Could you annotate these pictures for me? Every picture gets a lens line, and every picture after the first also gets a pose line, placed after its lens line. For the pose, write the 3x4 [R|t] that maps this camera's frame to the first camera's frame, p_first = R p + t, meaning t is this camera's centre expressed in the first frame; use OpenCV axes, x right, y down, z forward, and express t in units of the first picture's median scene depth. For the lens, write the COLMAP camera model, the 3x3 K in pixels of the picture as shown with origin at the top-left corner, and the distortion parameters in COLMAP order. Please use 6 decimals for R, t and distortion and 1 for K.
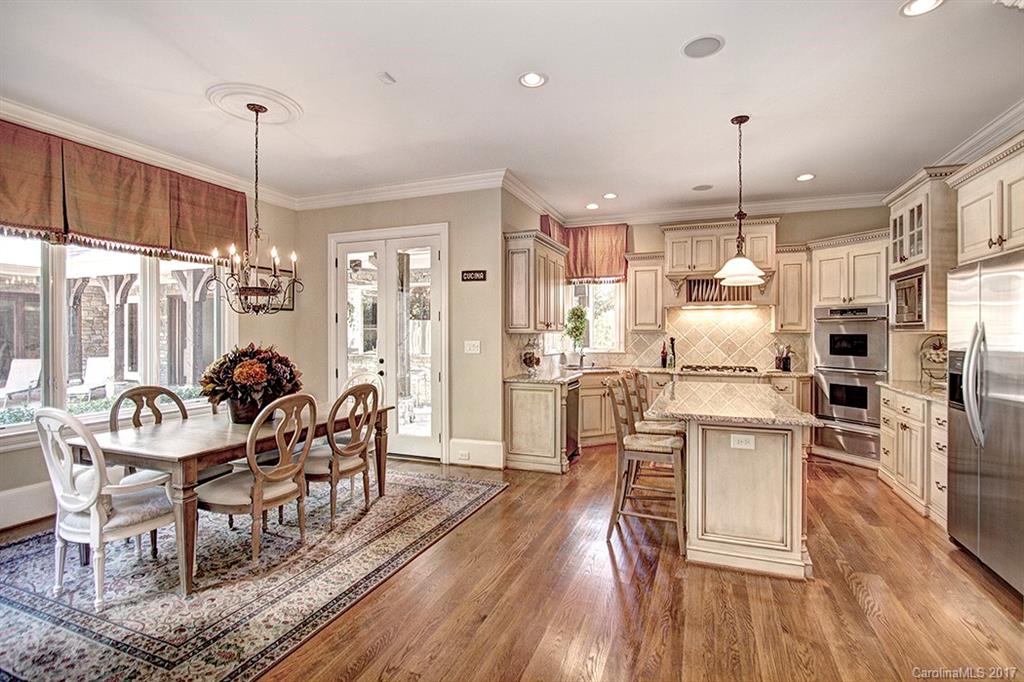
lens RADIAL K [[478.7, 0, 512.0], [0, 478.7, 341.0], [0, 0, 1]] dist [-0.001017, -0.000136]
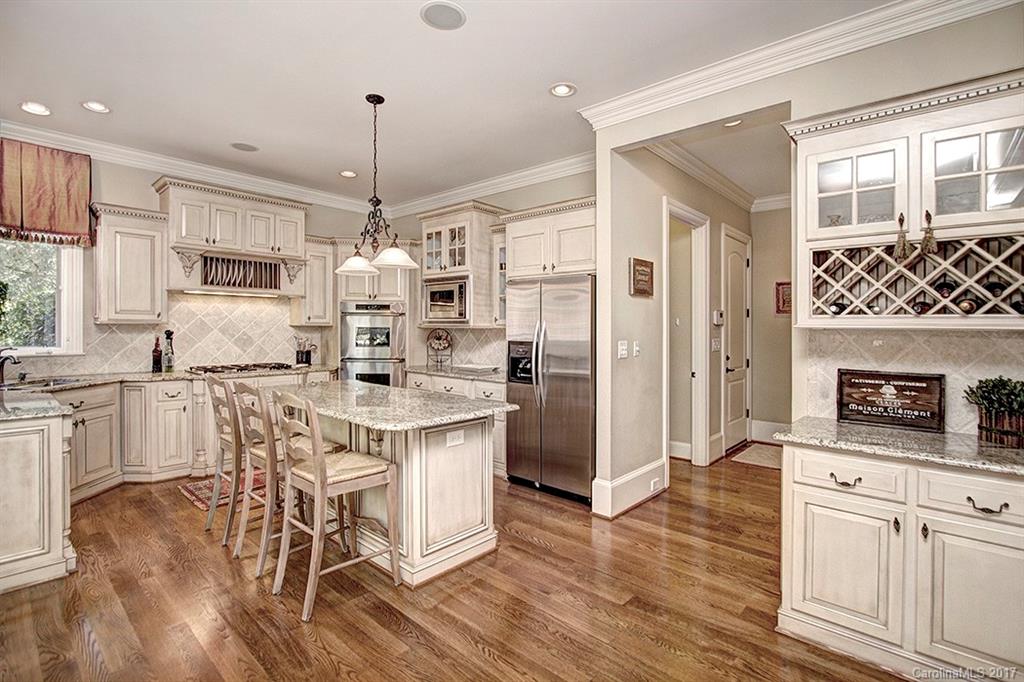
lens RADIAL K [[491.6, 0, 511.3], [0, 491.6, 333.5], [0, 0, 1]] dist [-0.000539, 0.000085]
pose [[0.350662, -0.009309, 0.936456, -0.235628], [0.004668, 0.999956, 0.008193, -0.007722], [-0.936490, 0.001499, 0.350690, 0.291724]]
